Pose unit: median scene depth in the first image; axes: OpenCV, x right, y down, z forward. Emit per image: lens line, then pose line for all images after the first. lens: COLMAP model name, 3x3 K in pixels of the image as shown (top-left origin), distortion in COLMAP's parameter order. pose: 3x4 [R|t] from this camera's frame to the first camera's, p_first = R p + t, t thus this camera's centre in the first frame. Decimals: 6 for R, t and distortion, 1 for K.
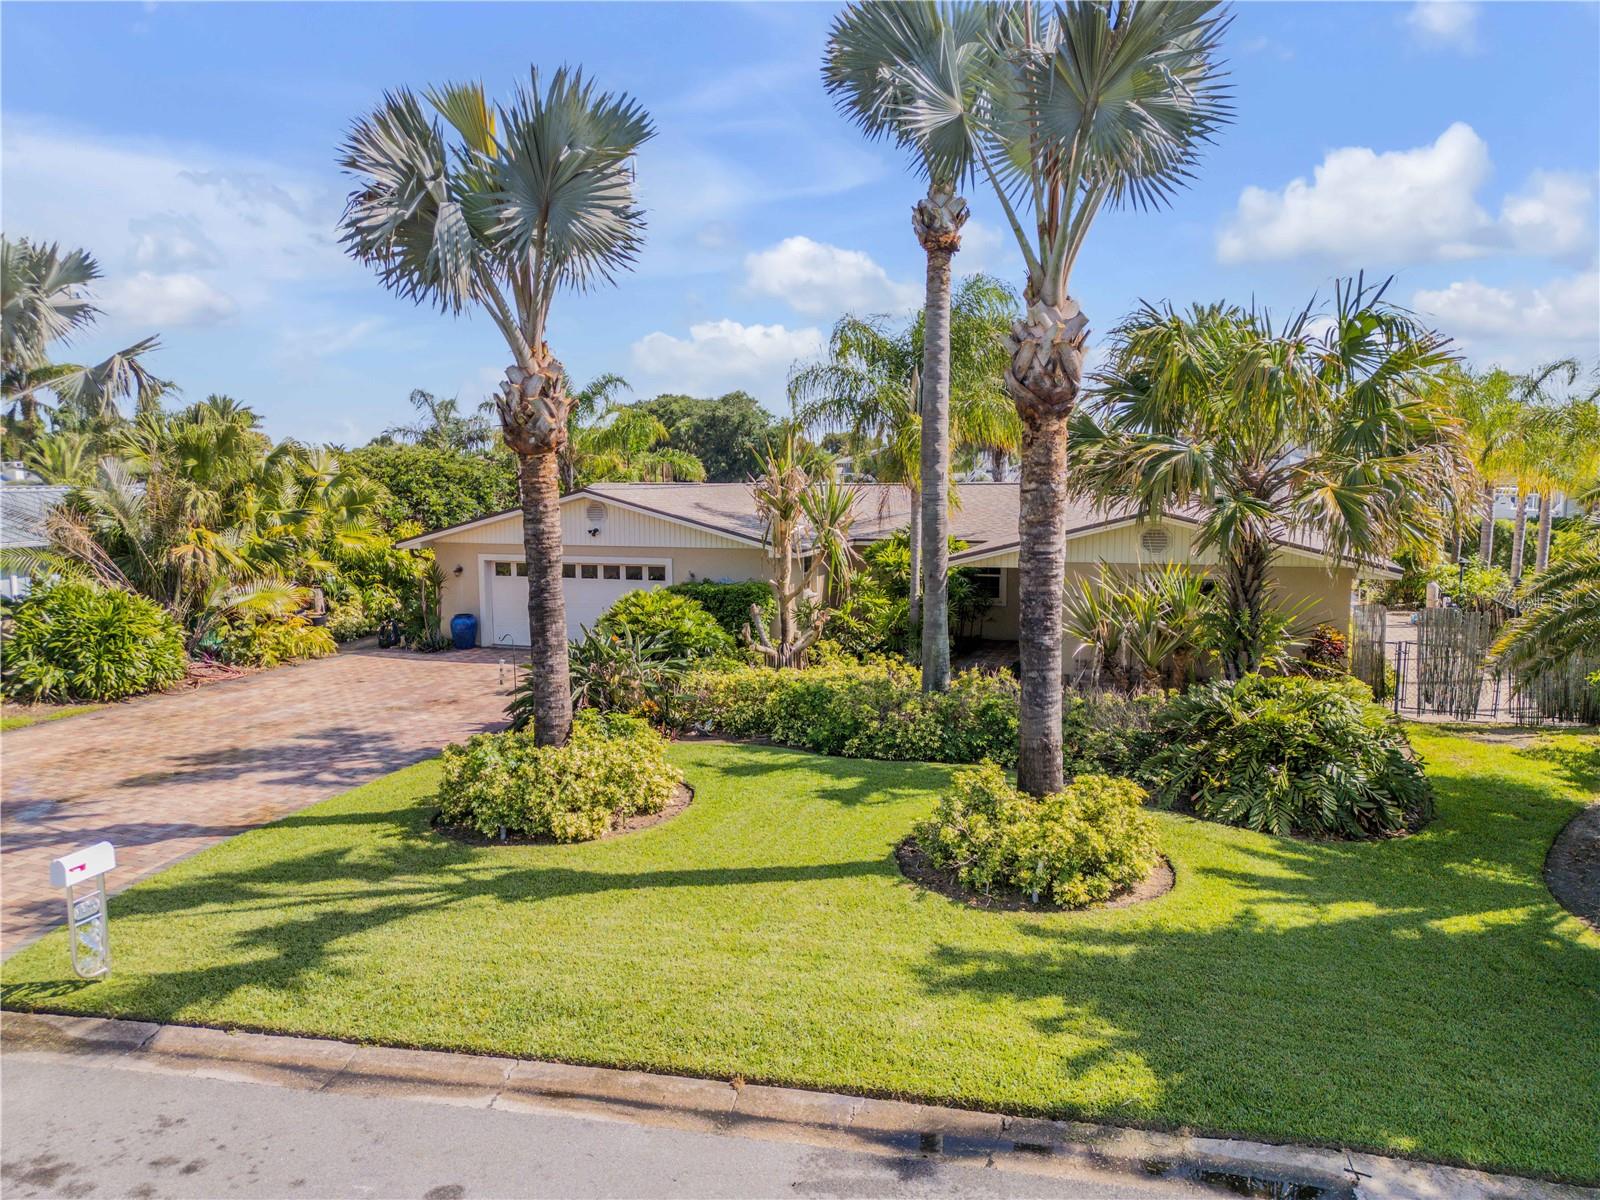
lens RADIAL K [[1117.3, 0, 798.3], [0, 1117.3, 603.6], [0, 0, 1]] dist [0.110801, -0.141310]
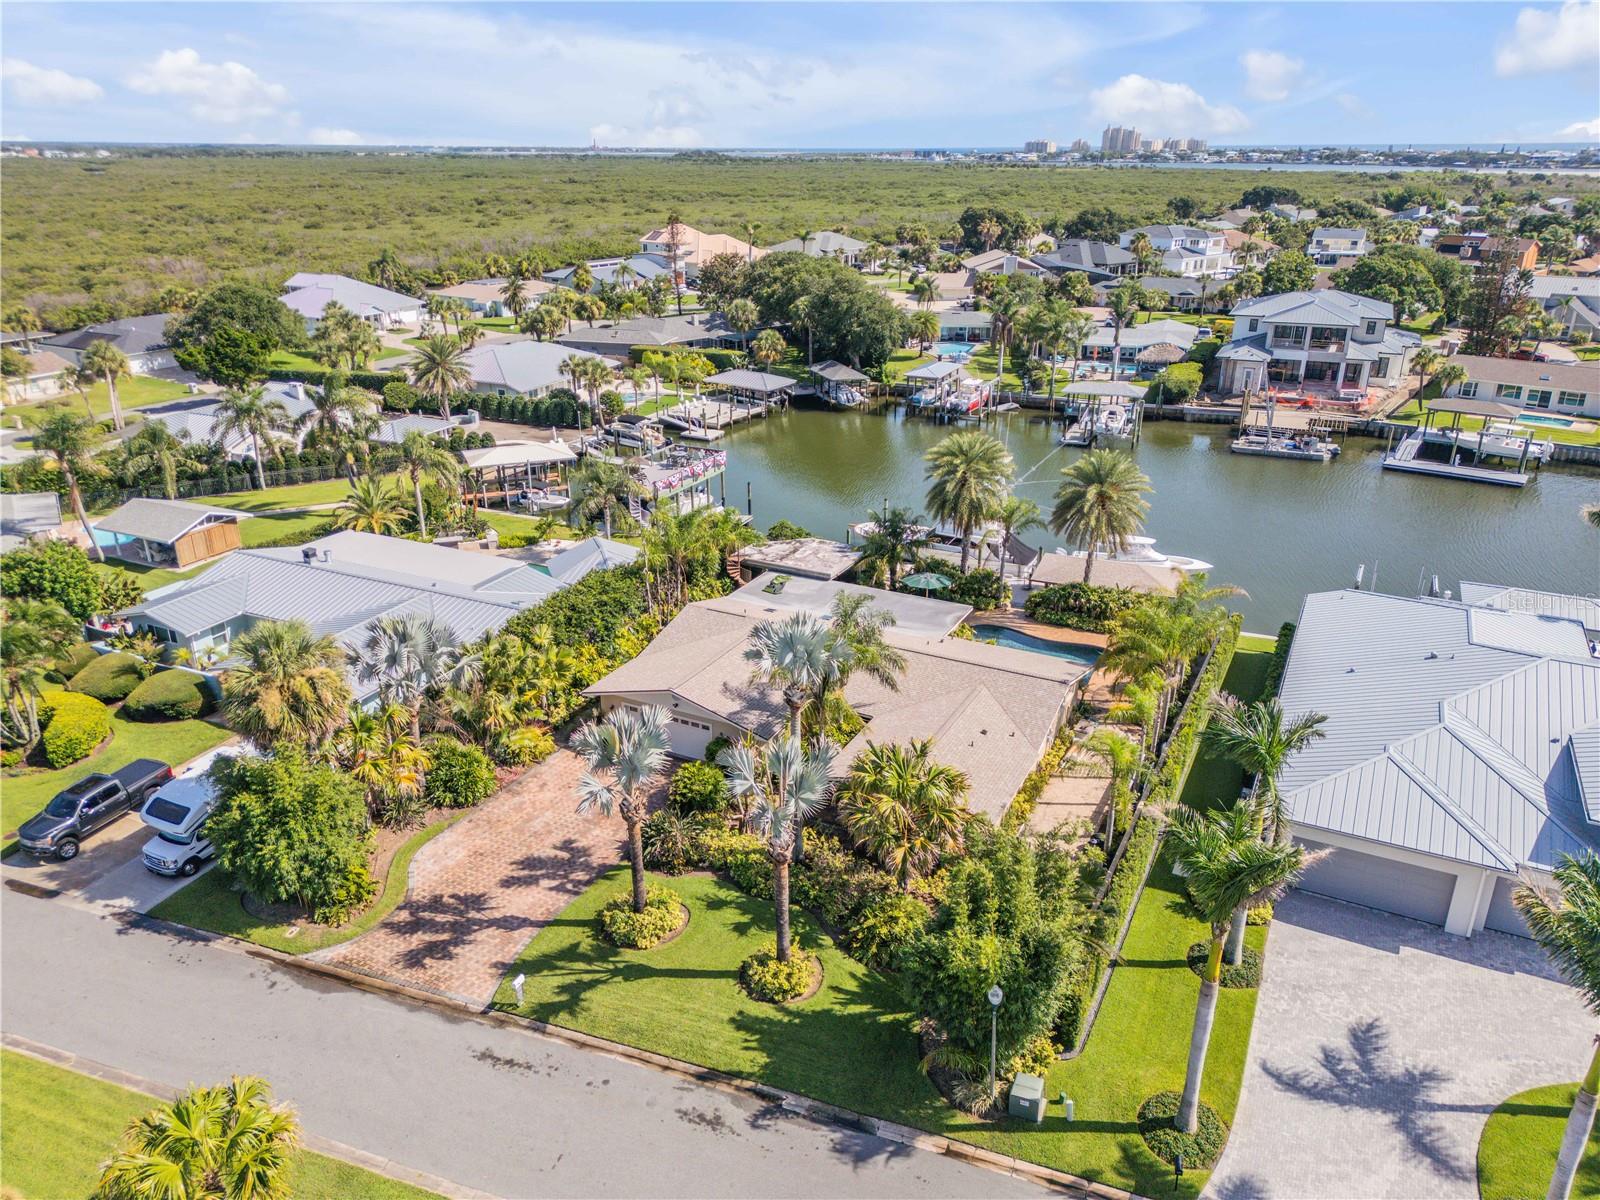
lens RADIAL K [[1121.8, 0, 798.9], [0, 1121.8, 603.0], [0, 0, 1]] dist [0.078401, -0.076331]
pose [[0.989865, 0.056787, -0.130164, 0.463978], [-0.020583, 0.964260, 0.264156, -1.245096], [0.140513, -0.258799, 0.955656, -1.362541]]
